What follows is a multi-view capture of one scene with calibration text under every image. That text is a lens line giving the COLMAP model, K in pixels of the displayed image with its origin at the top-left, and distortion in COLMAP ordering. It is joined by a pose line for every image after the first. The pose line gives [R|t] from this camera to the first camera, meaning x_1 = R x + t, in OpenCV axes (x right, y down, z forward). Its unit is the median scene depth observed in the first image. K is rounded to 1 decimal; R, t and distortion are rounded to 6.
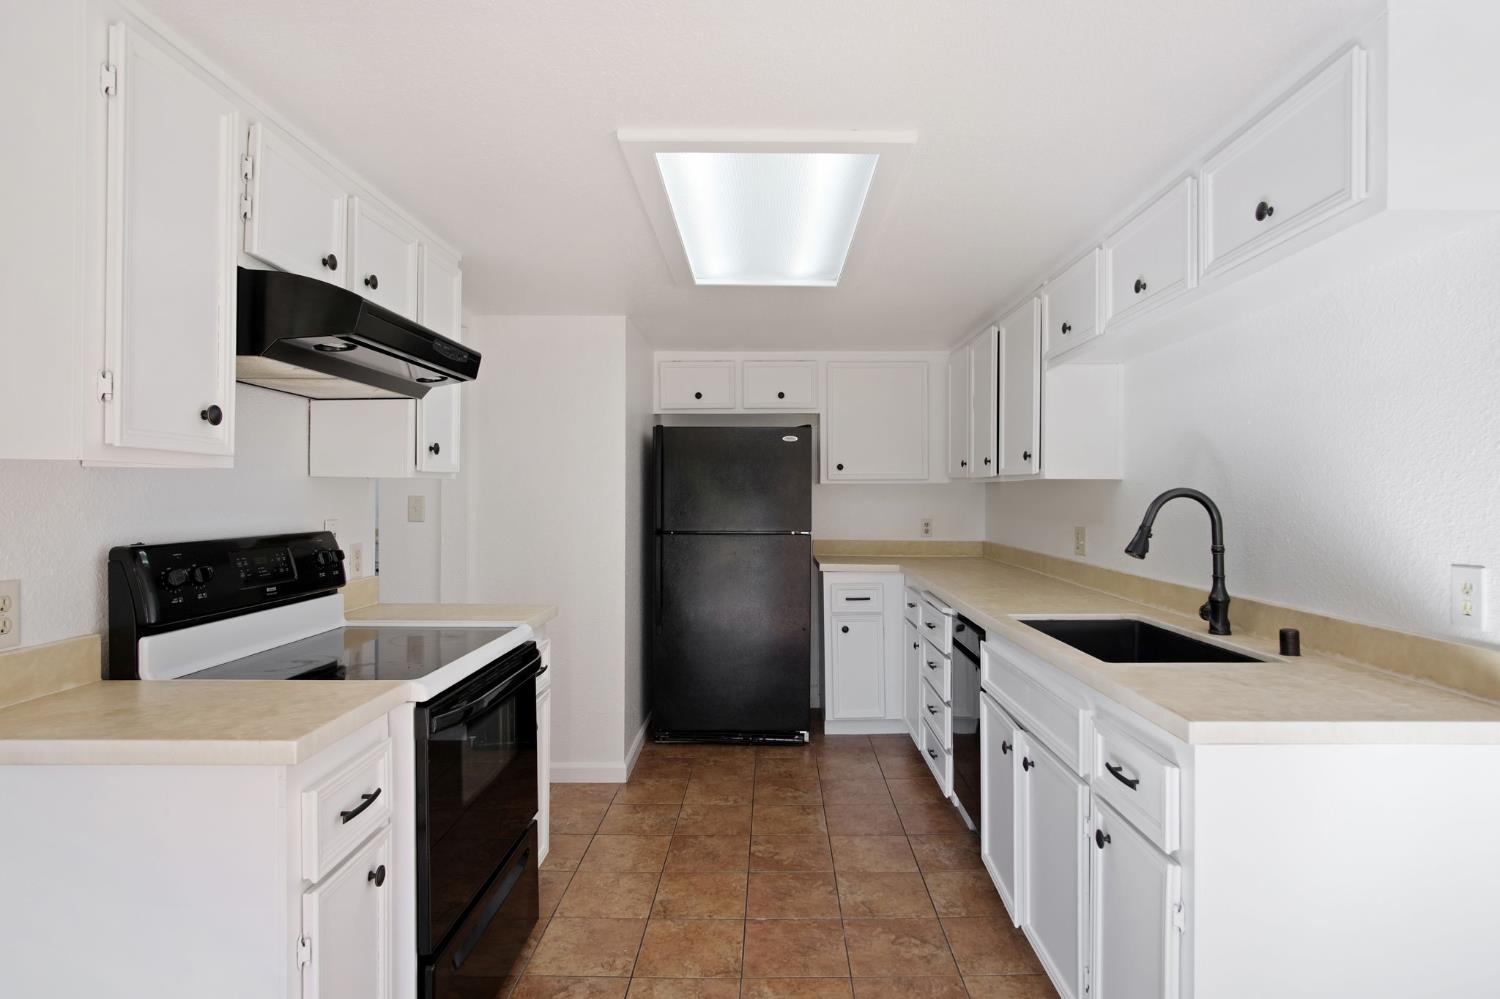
lens RADIAL K [[803.3, 0, 757.0], [0, 803.3, 492.1], [0, 0, 1]] dist [-0.000637, 0.003552]
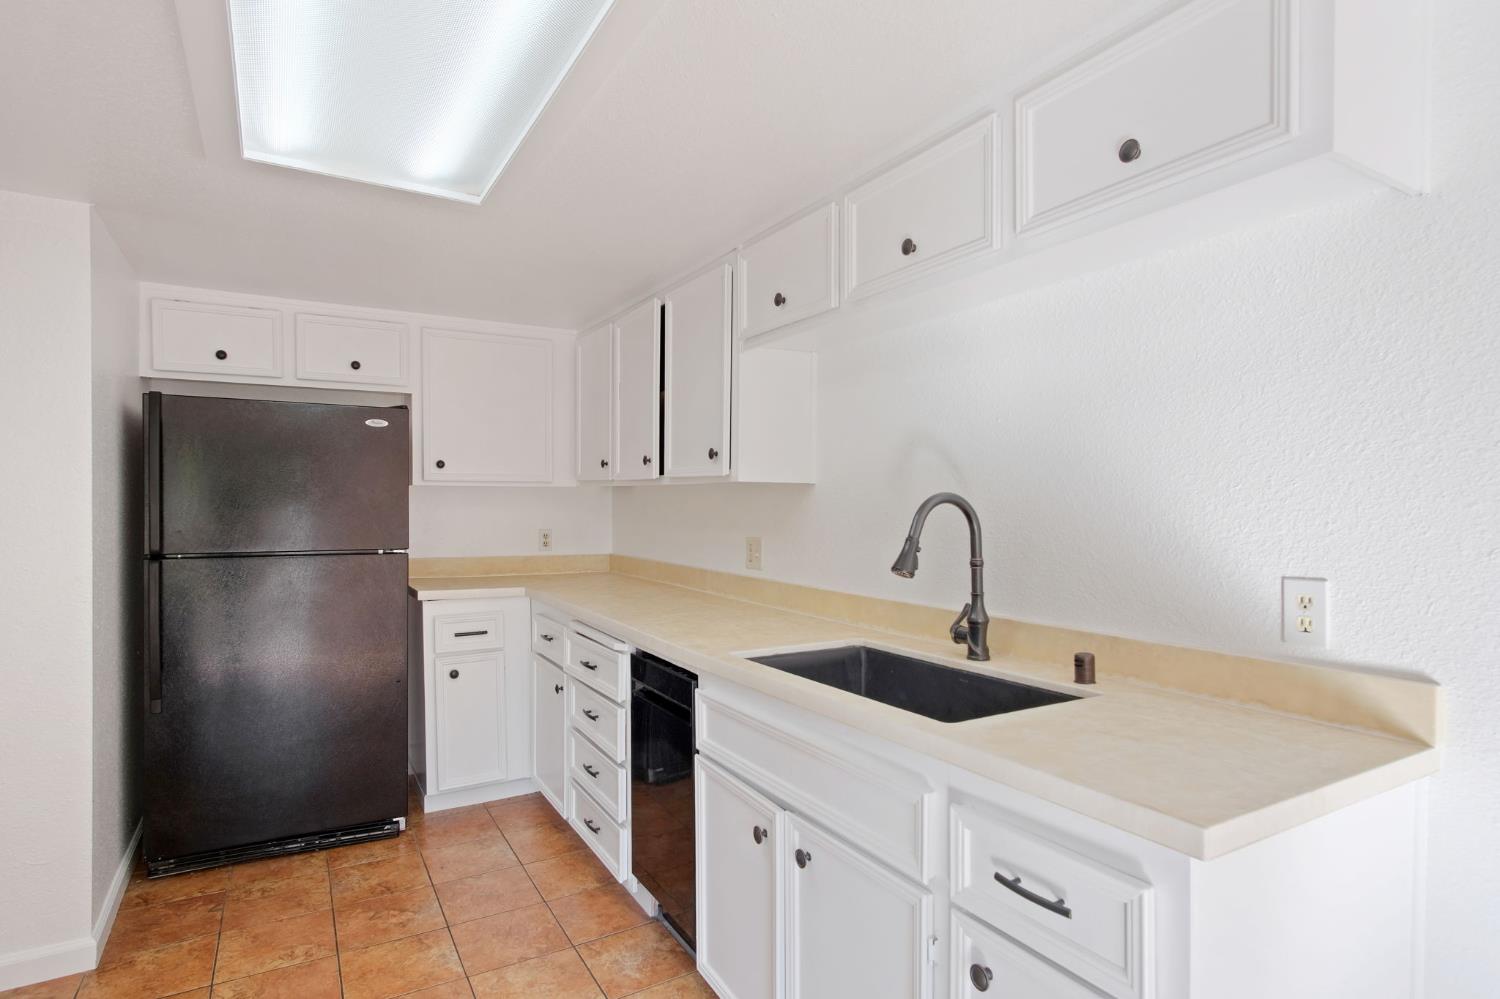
lens RADIAL K [[803.3, 0, 750.2], [0, 803.3, 511.5], [0, 0, 1]] dist [-0.000637, 0.003552]
pose [[0.855345, -0.003114, 0.518049, -0.060716], [-0.005012, 0.999885, 0.014286, 0.002565], [-0.518034, -0.014816, 0.855232, 0.250448]]
